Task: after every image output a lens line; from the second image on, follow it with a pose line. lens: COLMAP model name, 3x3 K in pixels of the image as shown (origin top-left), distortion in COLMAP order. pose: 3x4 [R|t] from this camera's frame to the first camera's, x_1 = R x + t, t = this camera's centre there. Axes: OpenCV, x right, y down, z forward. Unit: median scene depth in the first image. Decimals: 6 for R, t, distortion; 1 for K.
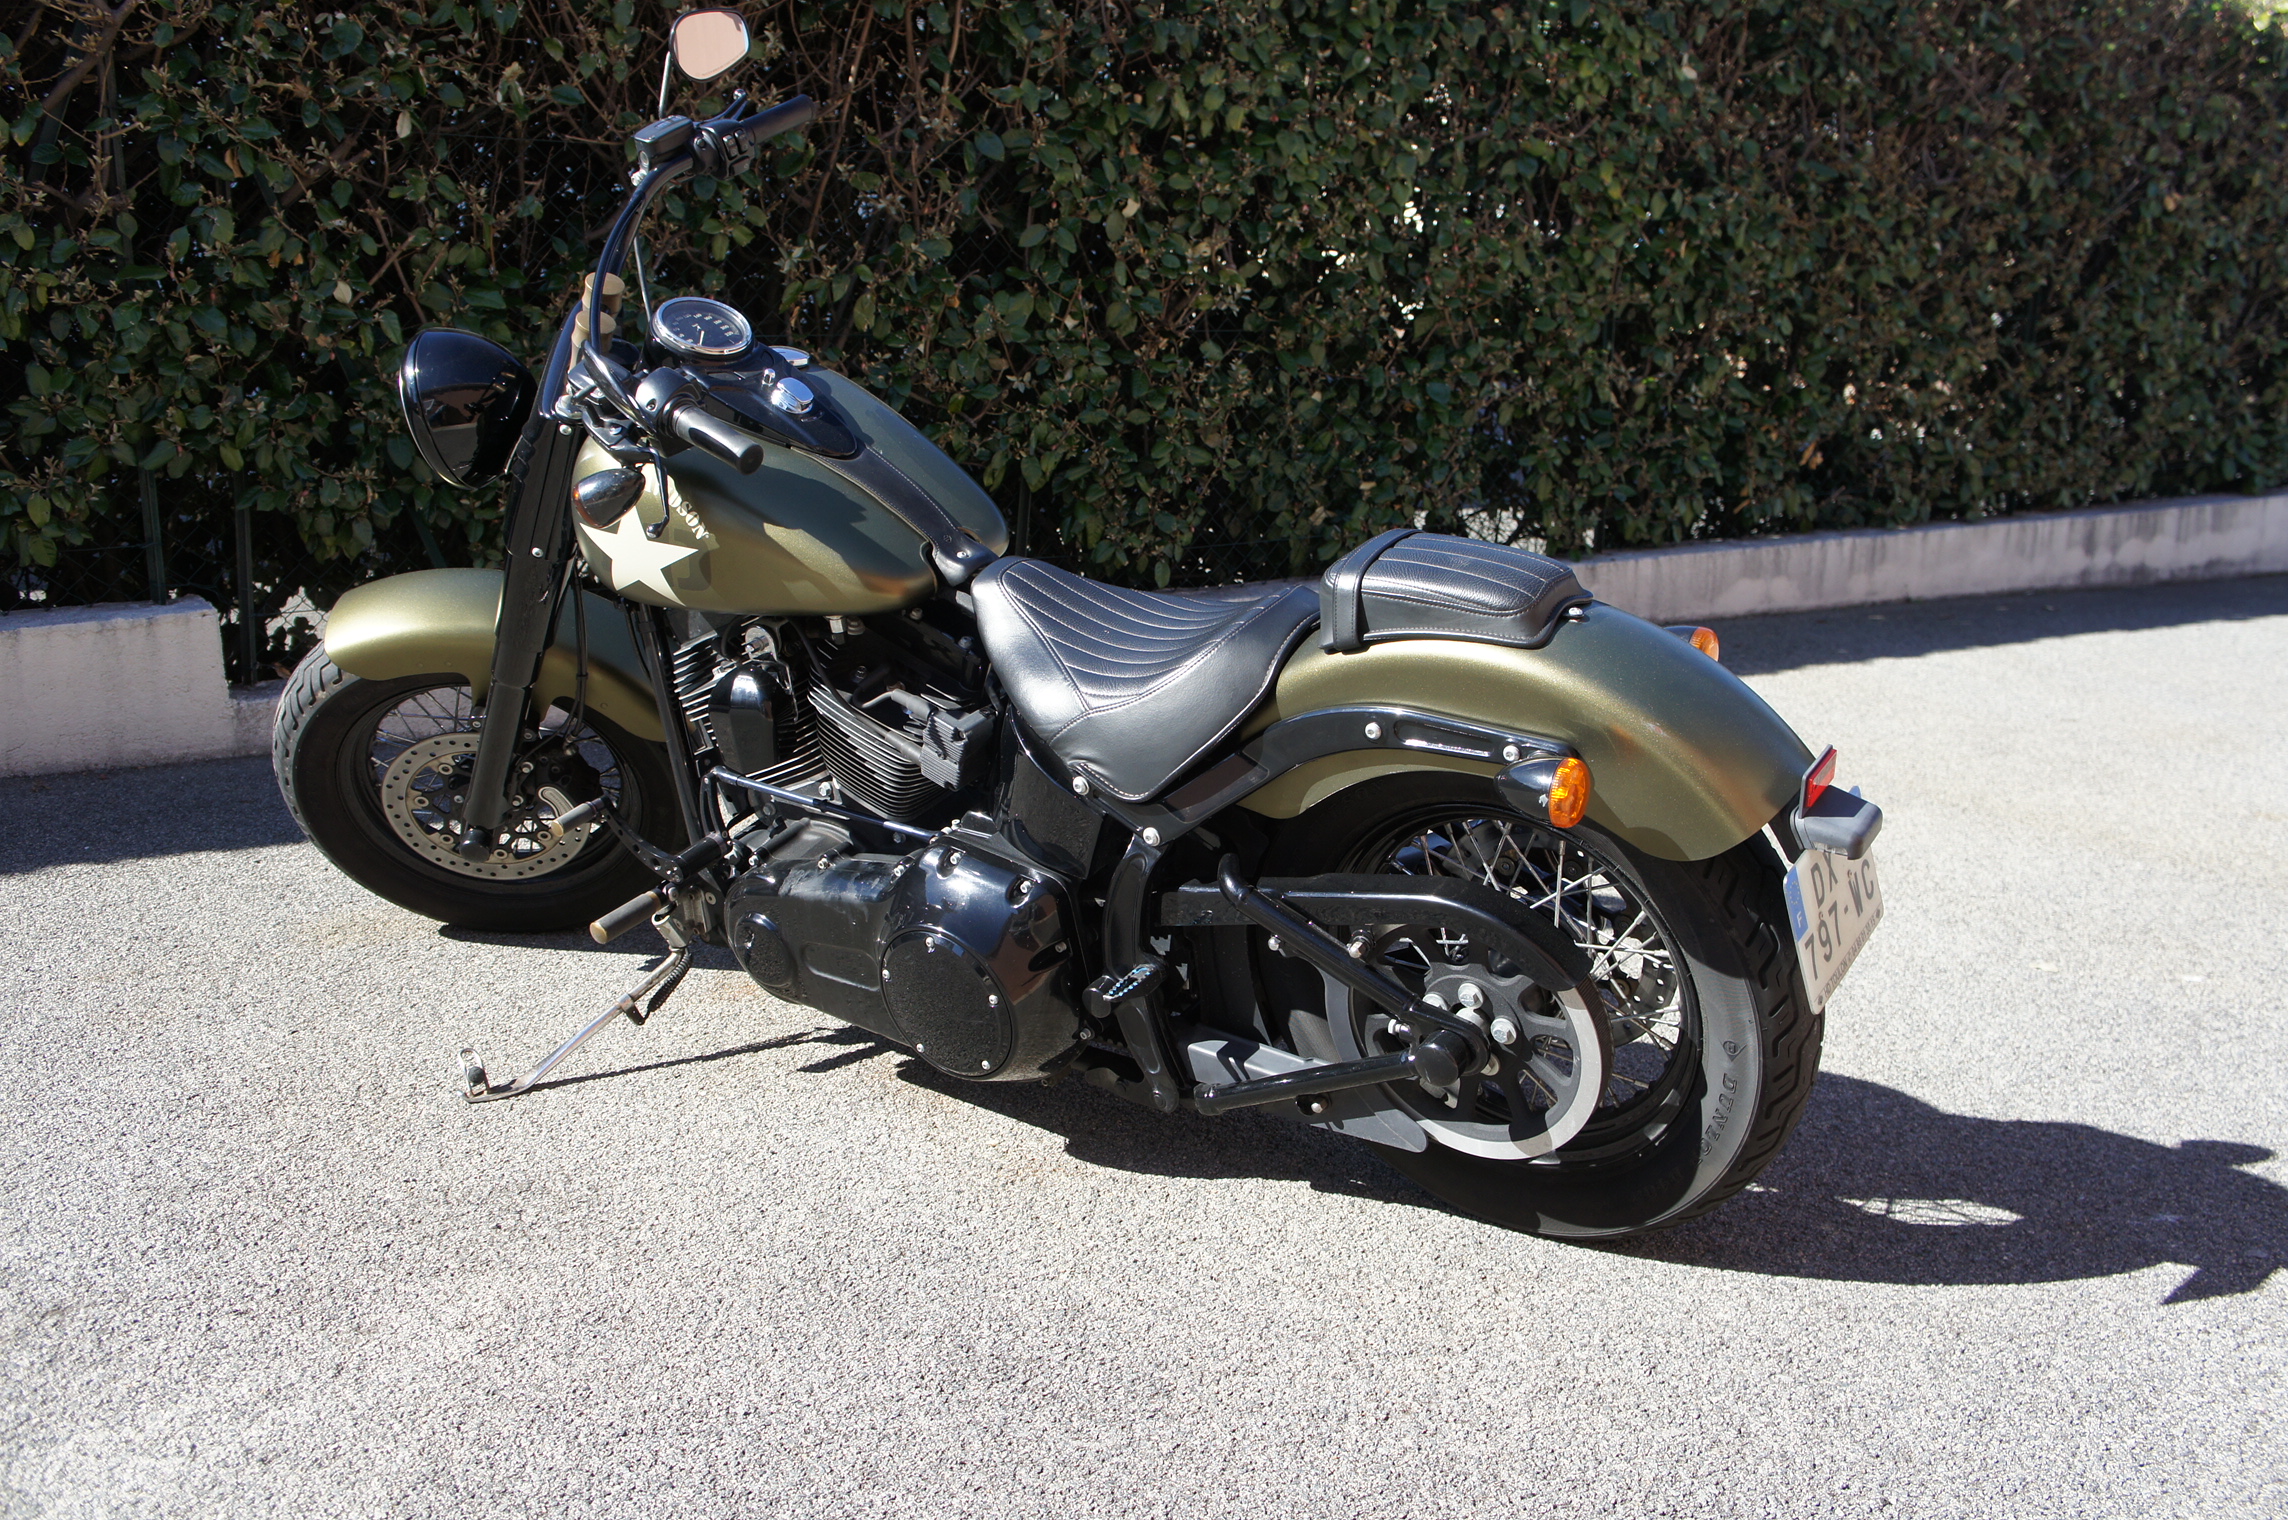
lens RADIAL K [[2121.8, 0, 1144.0], [0, 2121.8, 760.0], [0, 0, 1]] dist [-0.107077, 0.201496]
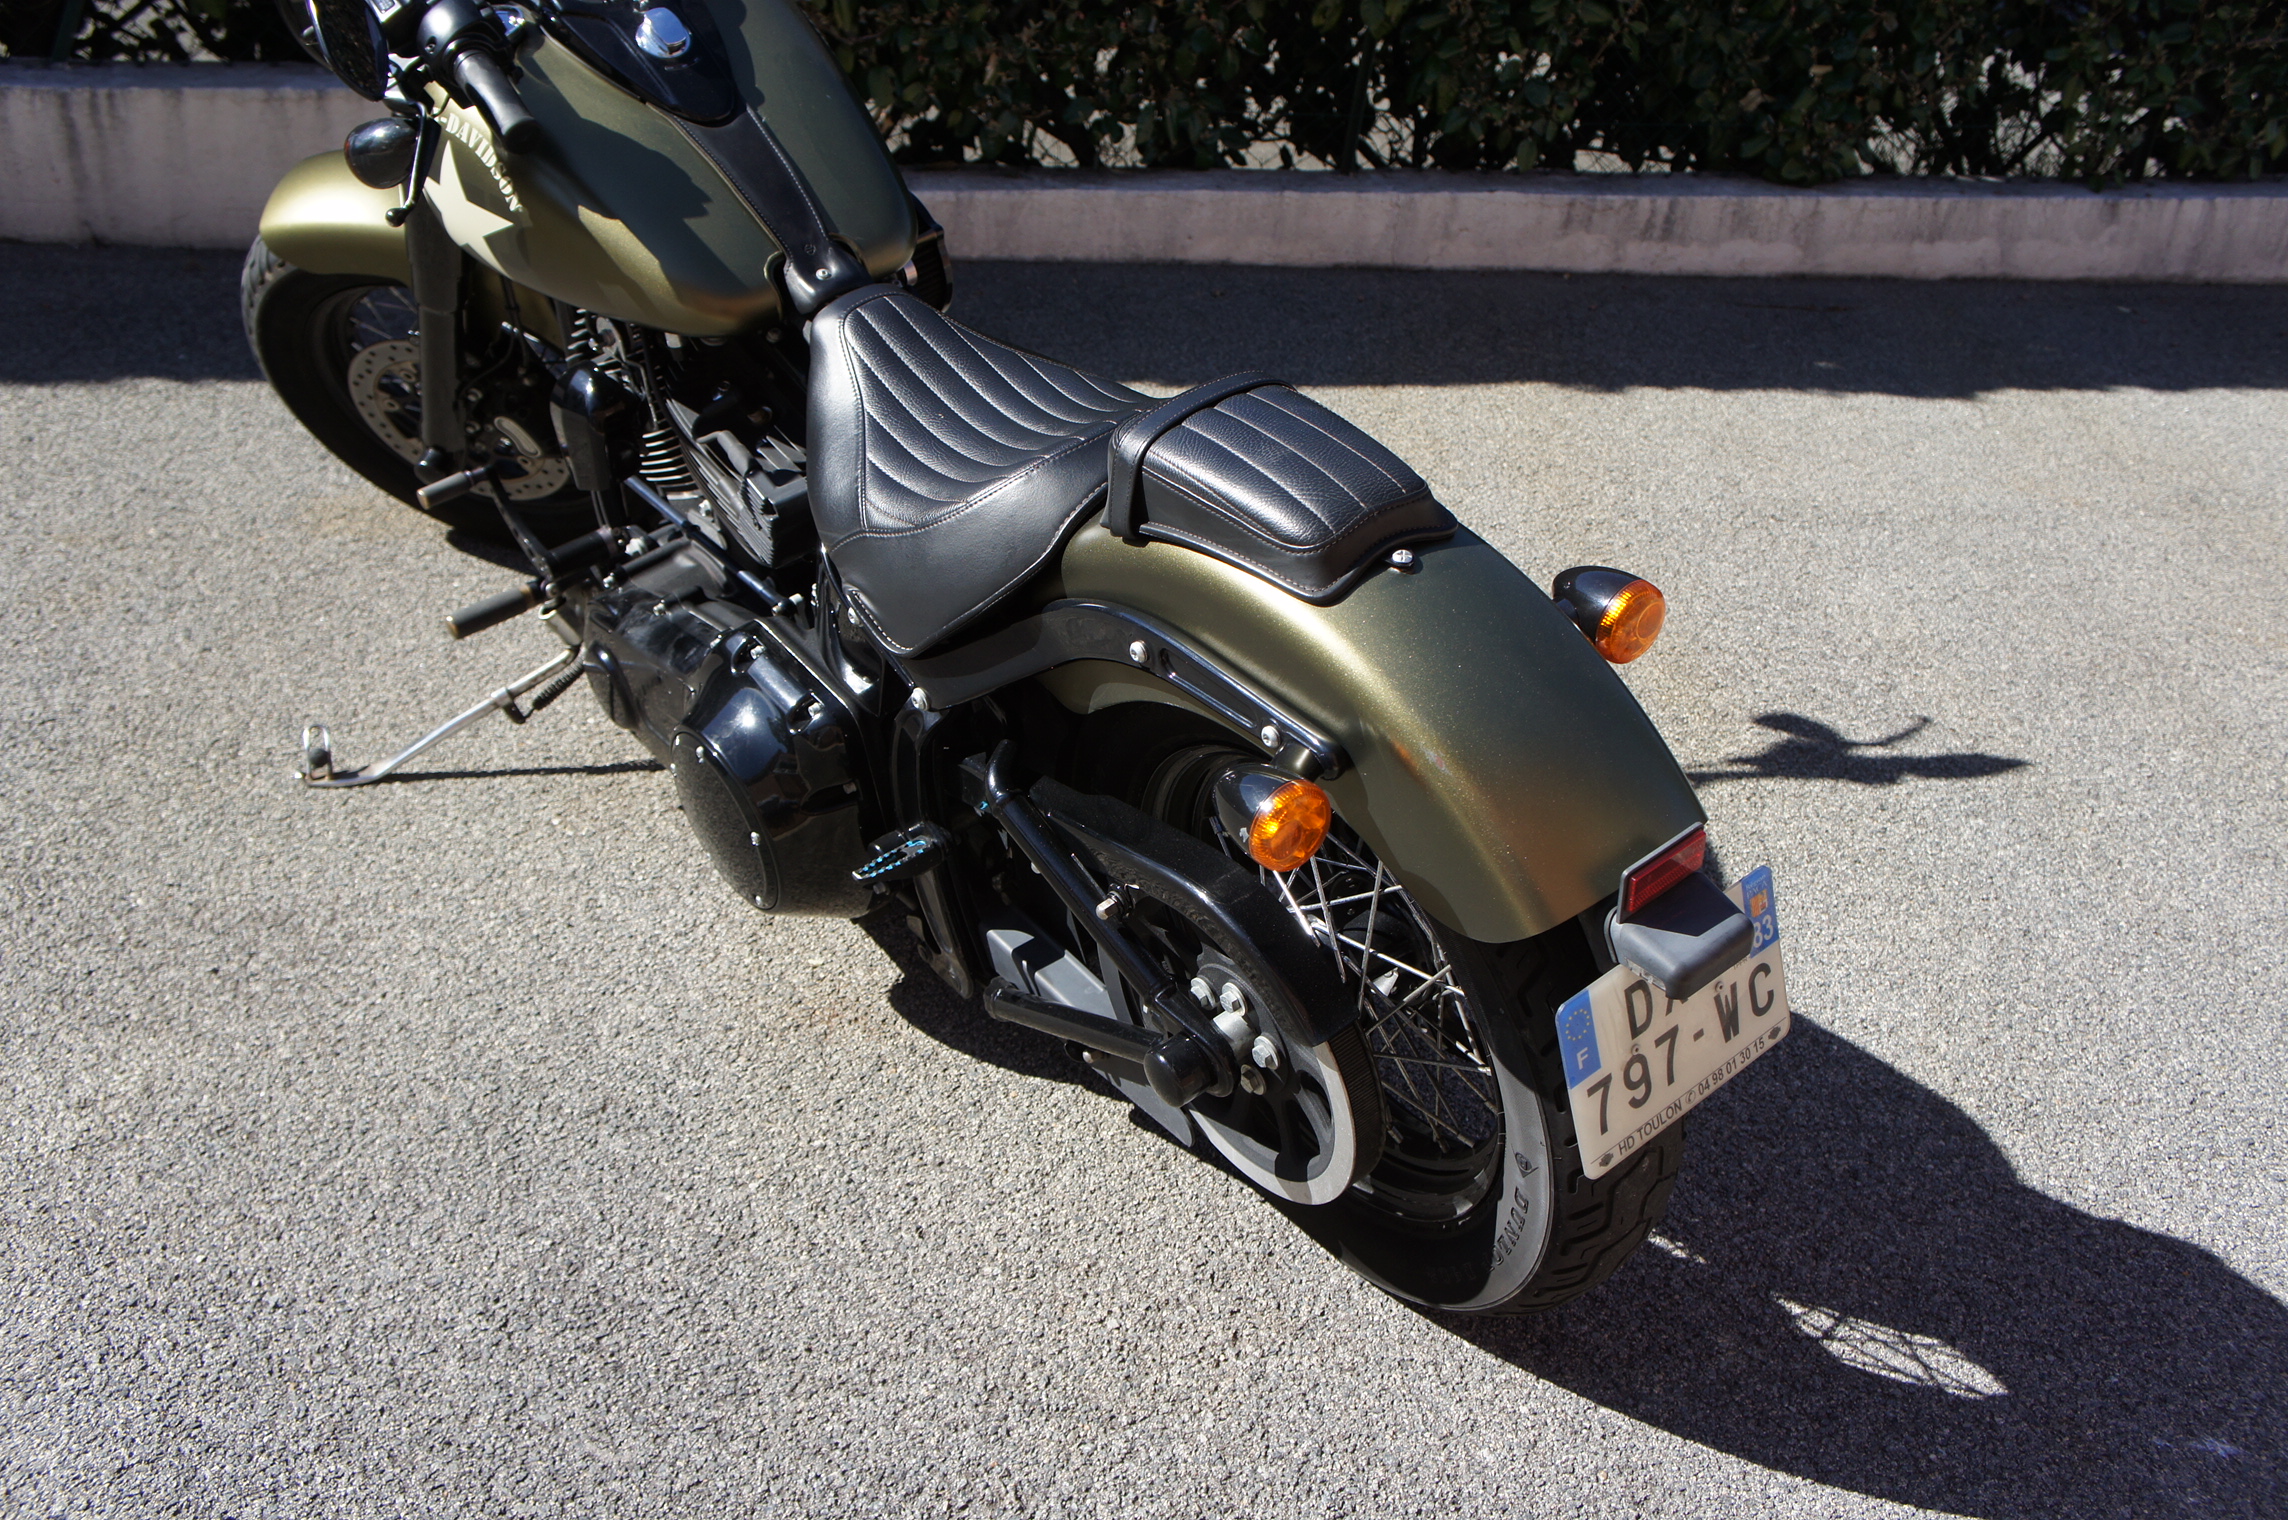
lens RADIAL K [[2241.2, 0, 1152.5], [0, 2241.2, 735.9], [0, 0, 1]] dist [-0.076766, 0.202957]
pose [[0.954031, 0.195227, -0.227401, 0.144835], [-0.136272, 0.958337, 0.251036, -0.089428], [0.266936, -0.208508, 0.940888, 0.120981]]
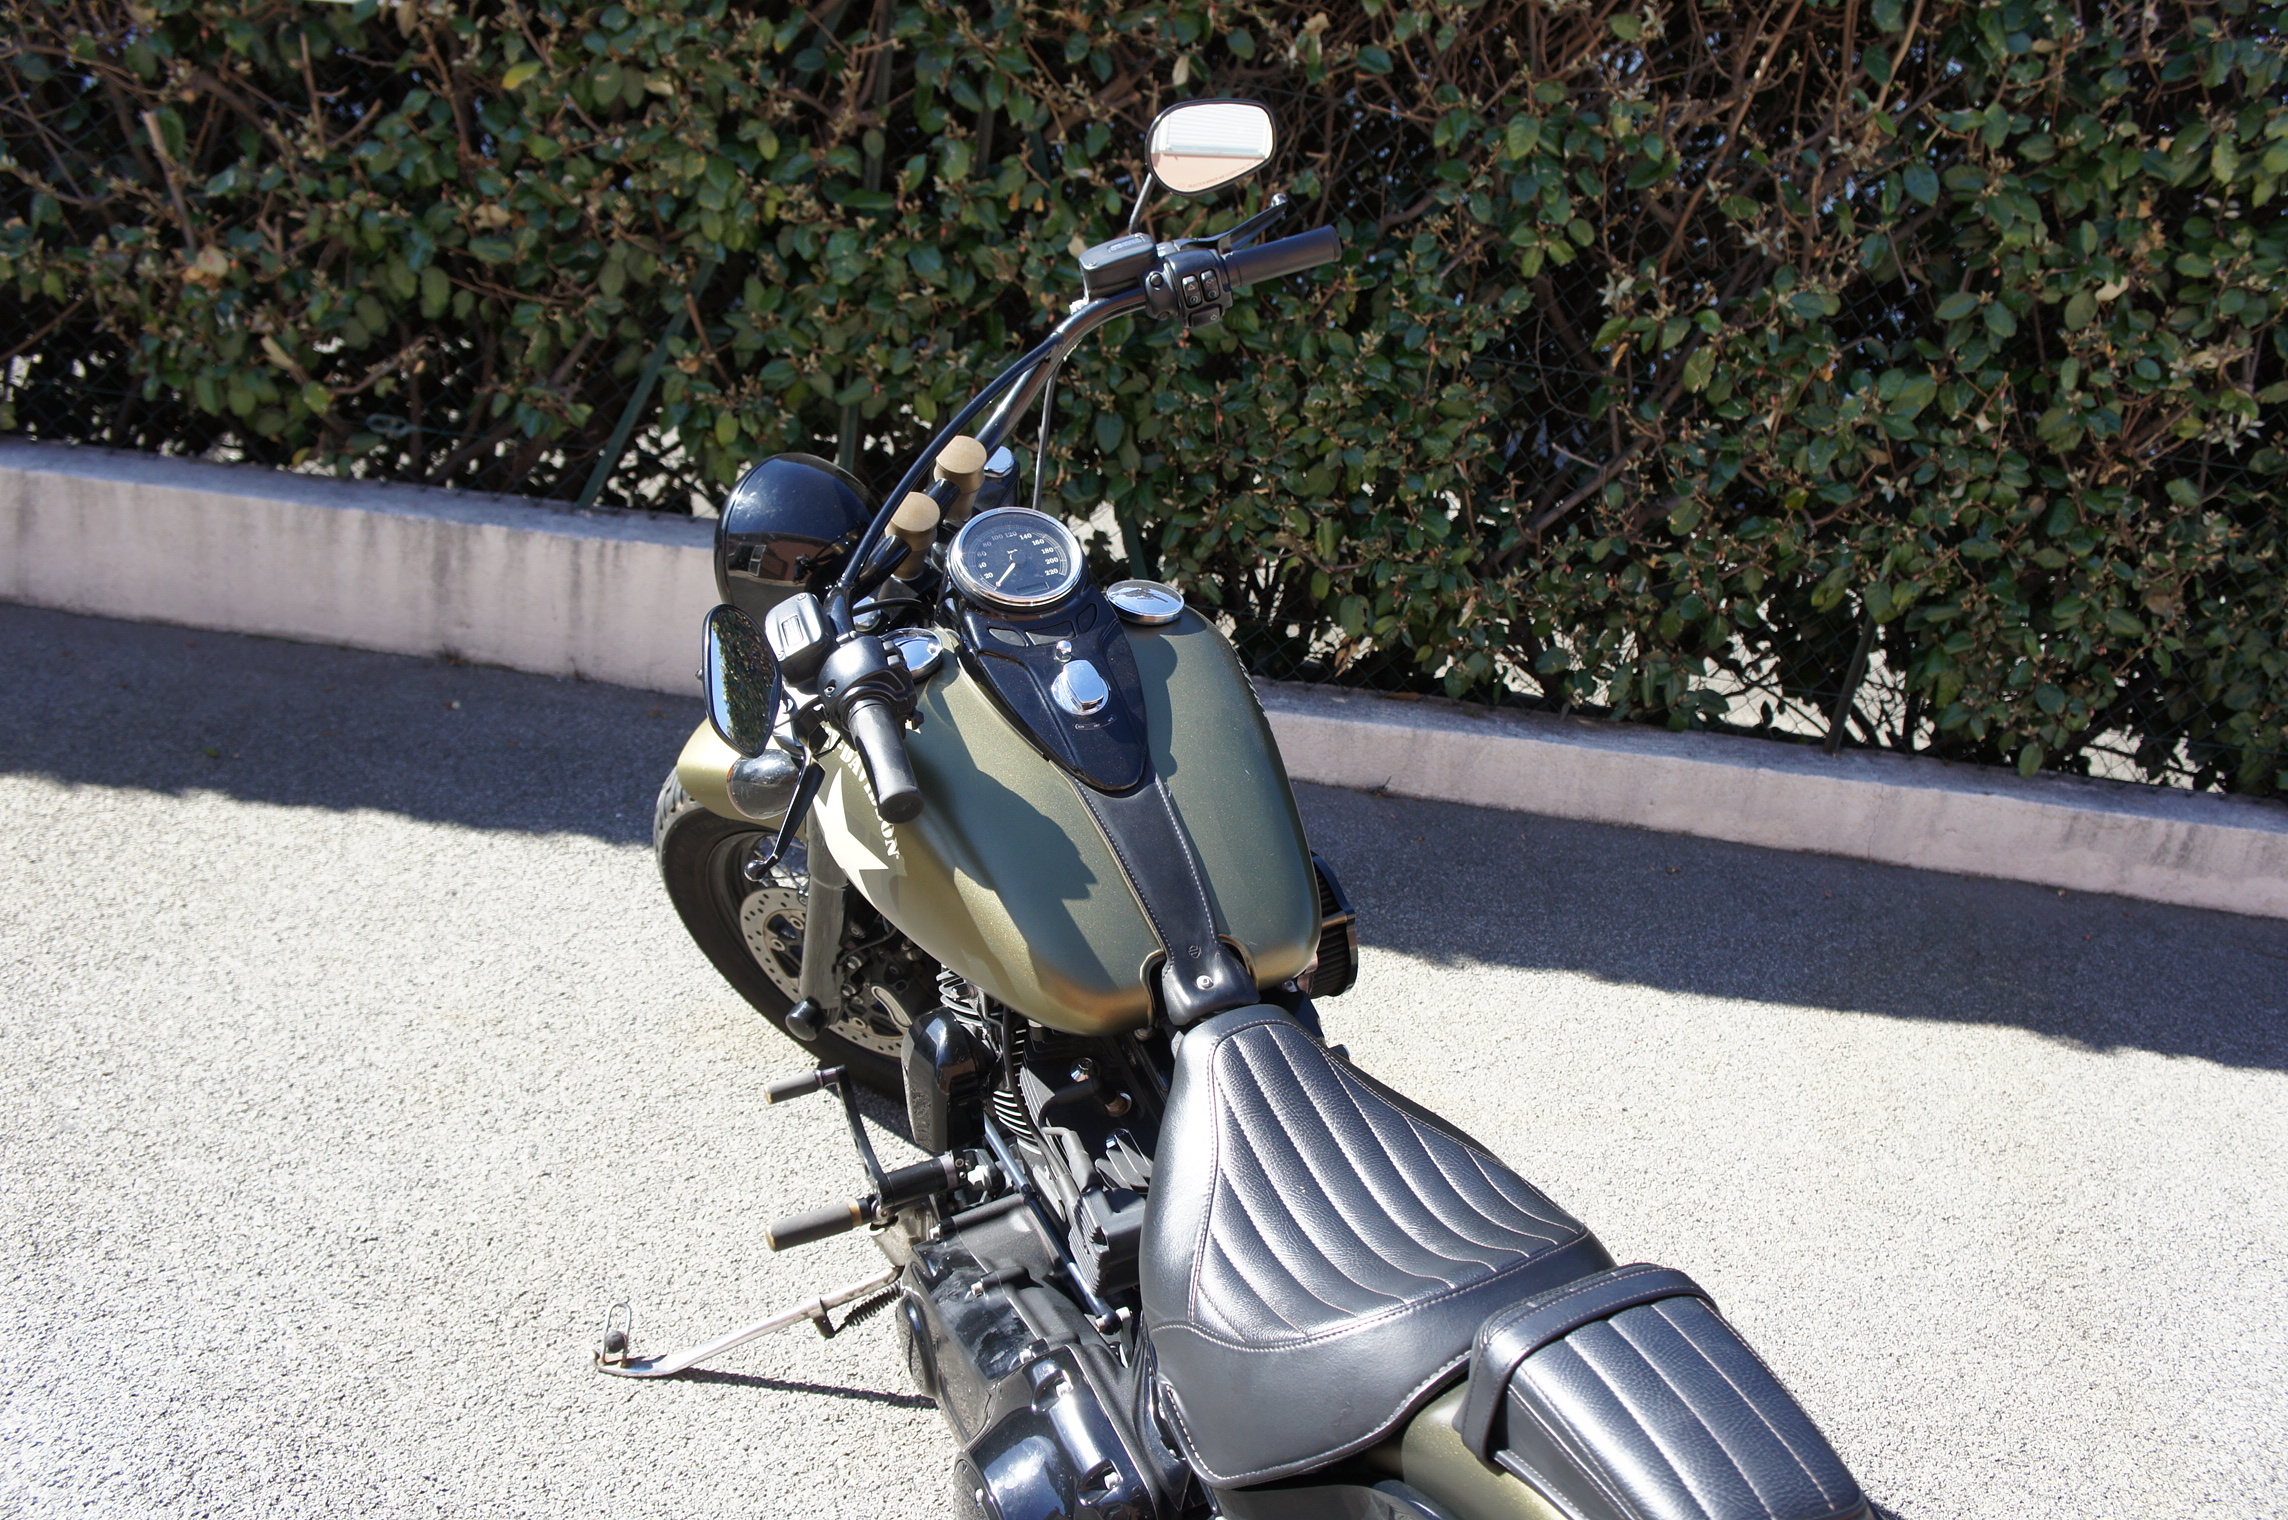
lens RADIAL K [[2213.3, 0, 1178.5], [0, 2213.3, 759.2], [0, 0, 1]] dist [-0.080270, 0.222972]
pose [[0.855960, 0.279913, -0.434721, 0.117646], [-0.248201, 0.960021, 0.129443, -0.148514], [0.453574, -0.002900, 0.891214, 0.192524]]
